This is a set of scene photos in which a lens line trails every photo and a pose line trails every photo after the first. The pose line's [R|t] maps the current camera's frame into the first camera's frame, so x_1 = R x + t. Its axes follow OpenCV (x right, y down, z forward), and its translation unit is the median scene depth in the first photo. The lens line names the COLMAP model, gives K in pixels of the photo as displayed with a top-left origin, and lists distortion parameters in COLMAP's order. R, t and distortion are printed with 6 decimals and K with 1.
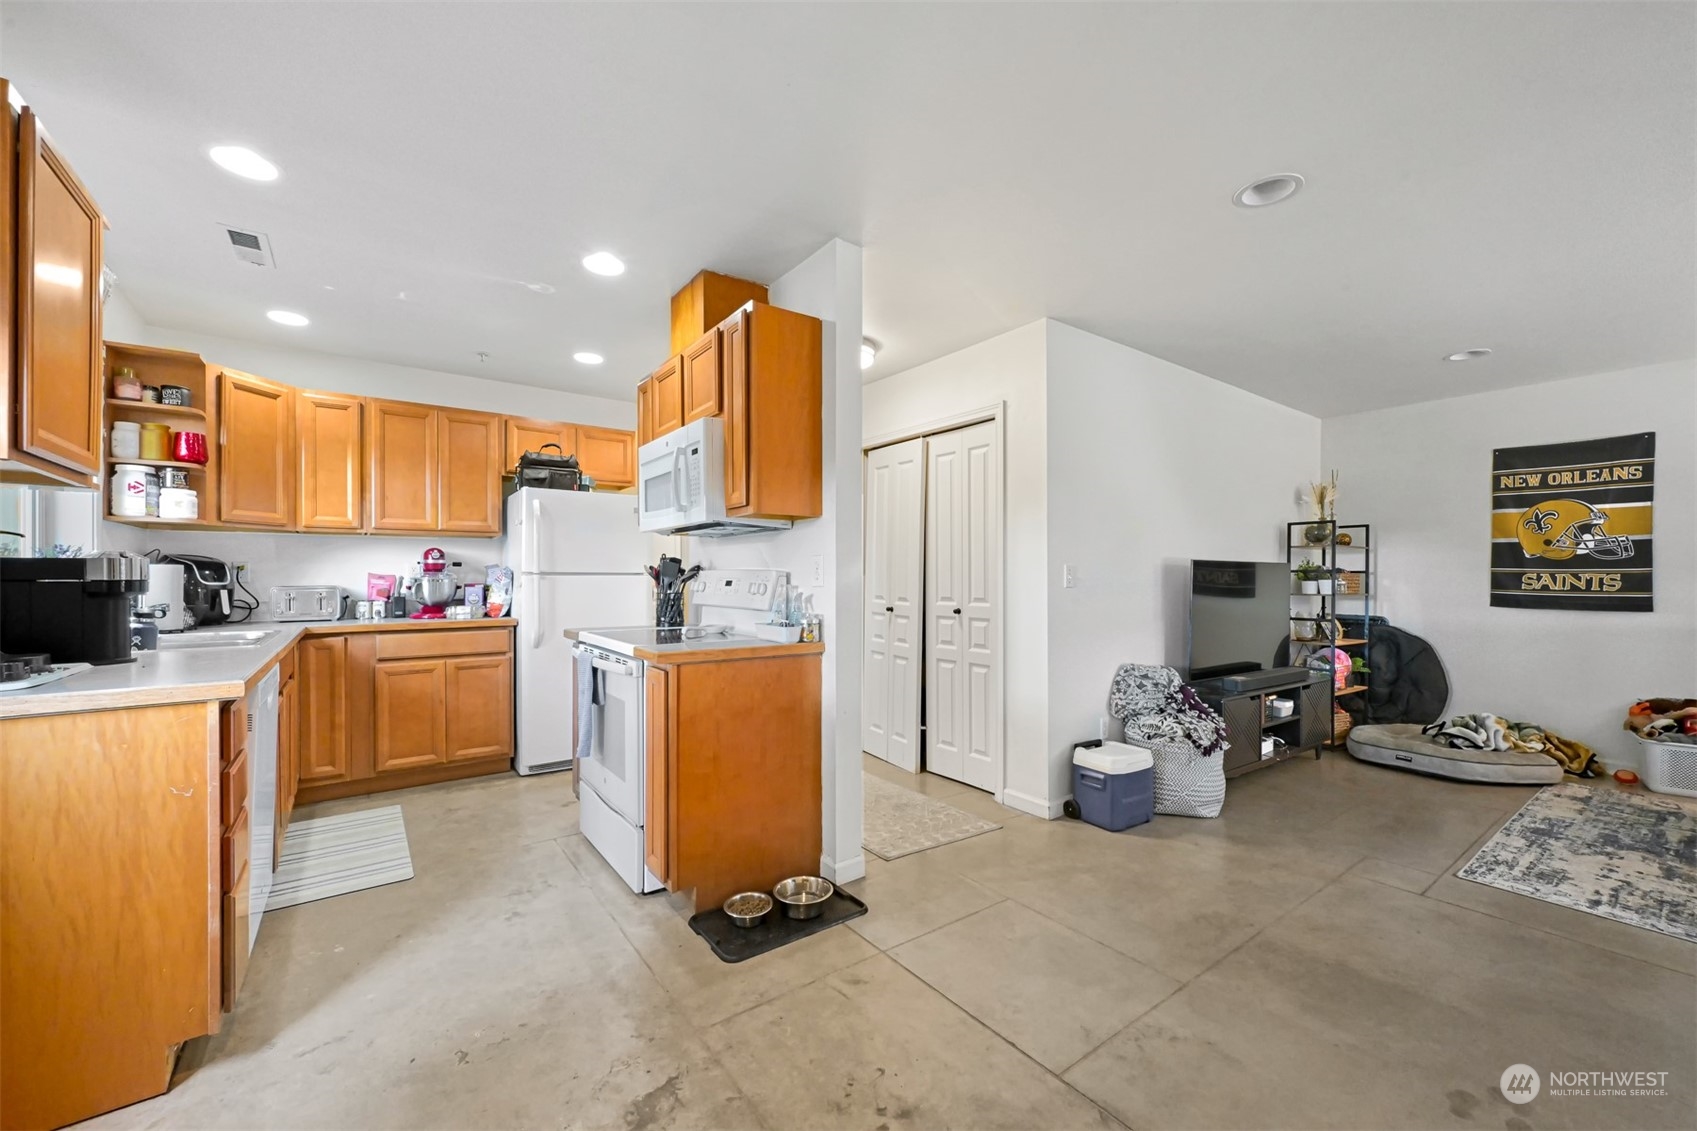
lens RADIAL K [[665.6, 0, 847.9], [0, 665.6, 574.9], [0, 0, 1]] dist [0.000738, 0.000208]
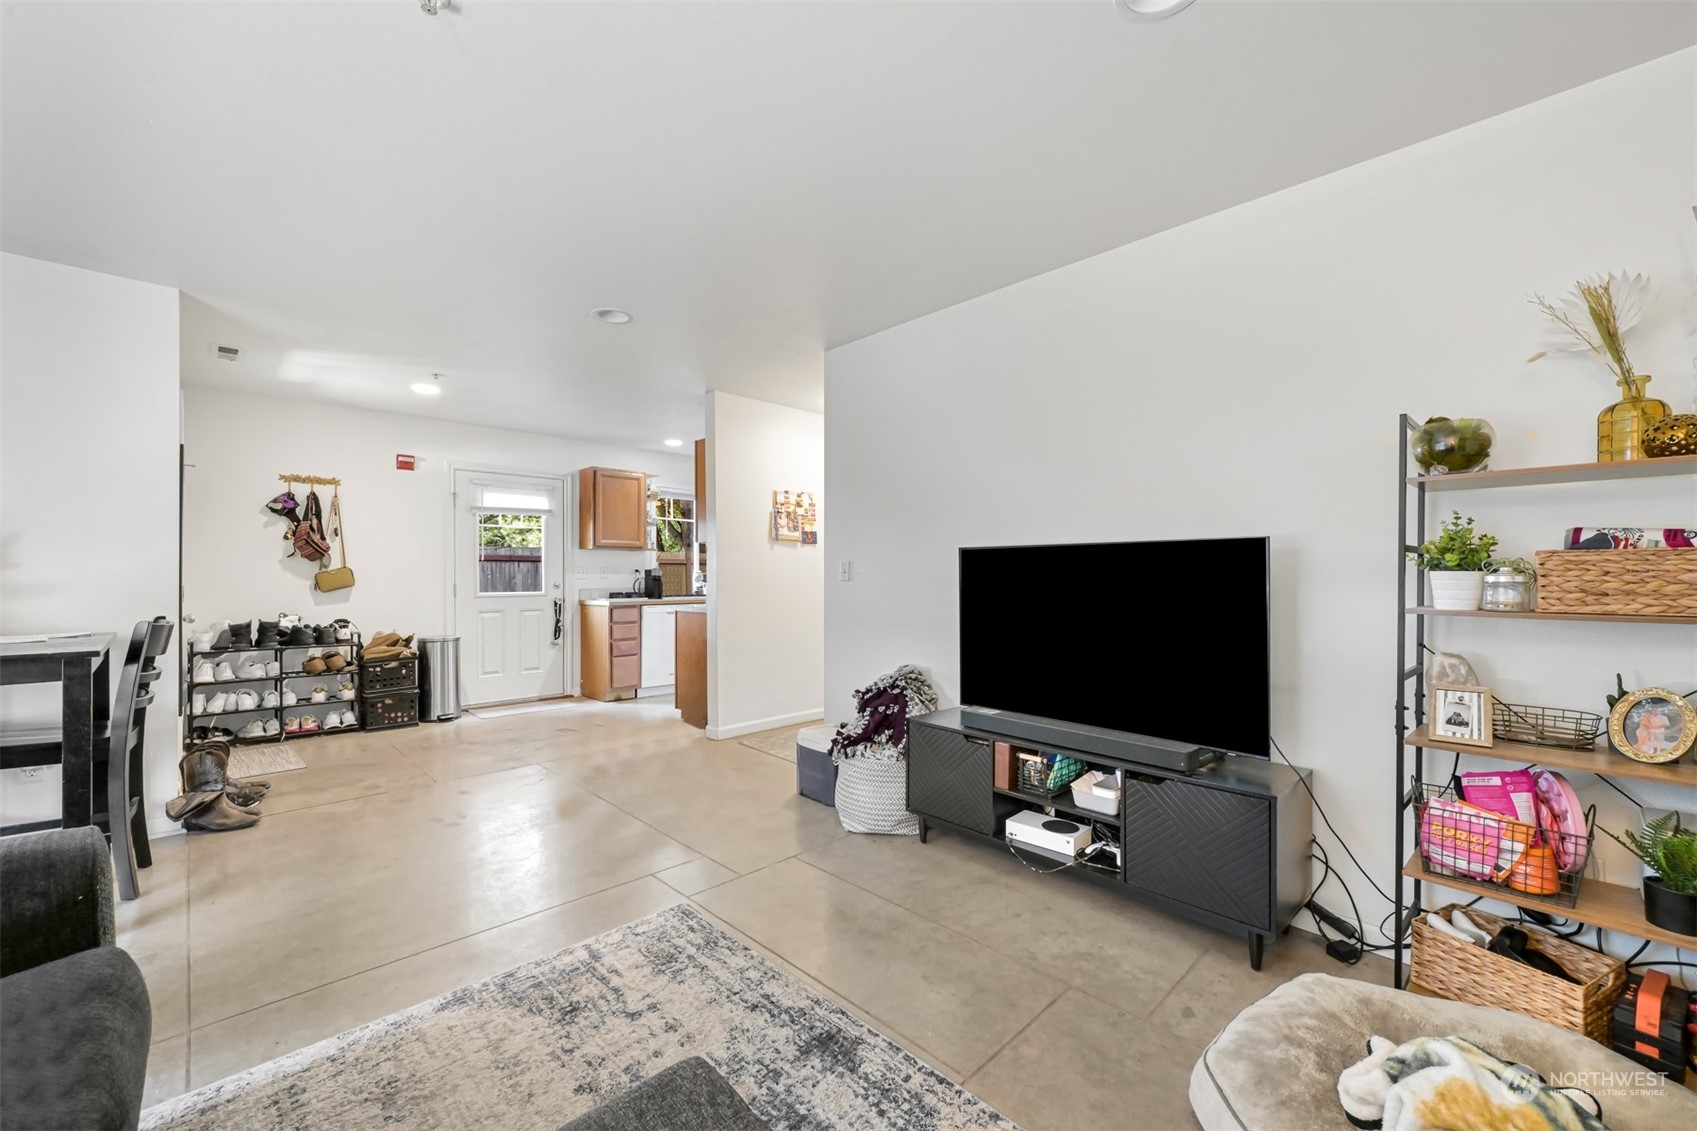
lens RADIAL K [[665.6, 0, 848.3], [0, 665.6, 569.0], [0, 0, 1]] dist [0.000738, 0.000208]
pose [[0.146181, -0.001060, -0.989257, 1.777276], [0.006214, 0.999981, -0.000153, 0.012343], [0.989238, -0.006125, 0.146185, 1.068456]]
